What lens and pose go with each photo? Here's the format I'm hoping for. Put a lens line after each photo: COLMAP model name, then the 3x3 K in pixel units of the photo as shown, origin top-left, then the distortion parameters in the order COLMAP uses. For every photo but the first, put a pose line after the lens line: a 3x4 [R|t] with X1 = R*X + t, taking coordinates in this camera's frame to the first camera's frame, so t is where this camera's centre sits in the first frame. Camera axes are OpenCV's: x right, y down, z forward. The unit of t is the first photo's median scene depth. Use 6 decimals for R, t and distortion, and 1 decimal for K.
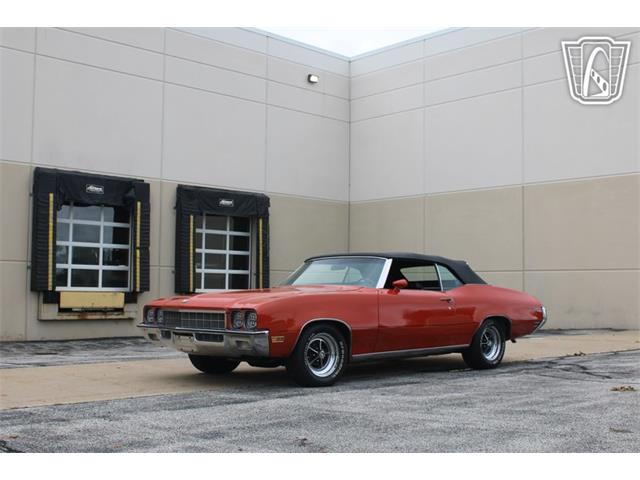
lens RADIAL K [[769.2, 0, 321.8], [0, 769.2, 252.5], [0, 0, 1]] dist [-0.102904, 0.159620]
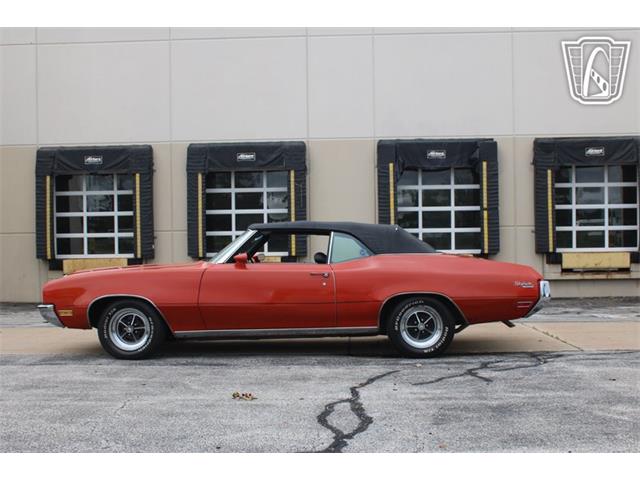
lens RADIAL K [[769.2, 0, 321.8], [0, 769.2, 252.5], [0, 0, 1]] dist [-0.102904, 0.159620]
pose [[0.703339, -0.015484, -0.710686, 0.318734], [0.058134, 0.997667, 0.035796, 0.002579], [0.708473, -0.066492, 0.702599, 0.160024]]
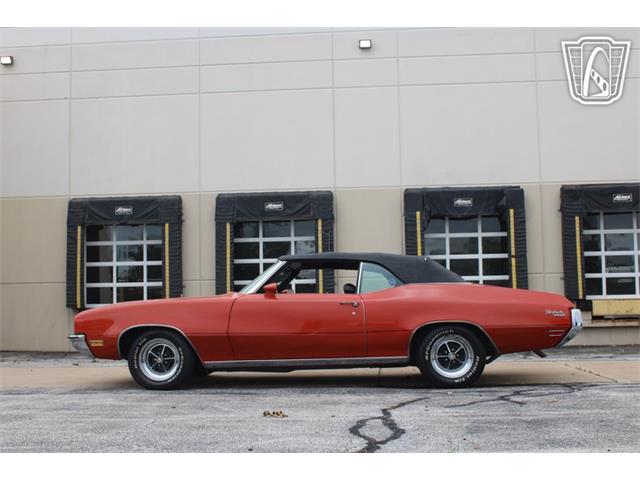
lens RADIAL K [[769.2, 0, 321.8], [0, 769.2, 252.5], [0, 0, 1]] dist [-0.102904, 0.159620]
pose [[0.678173, -0.073632, -0.731205, 0.318273], [0.062642, 0.997139, -0.042312, 0.015890], [0.732228, -0.017109, 0.680845, 0.157594]]
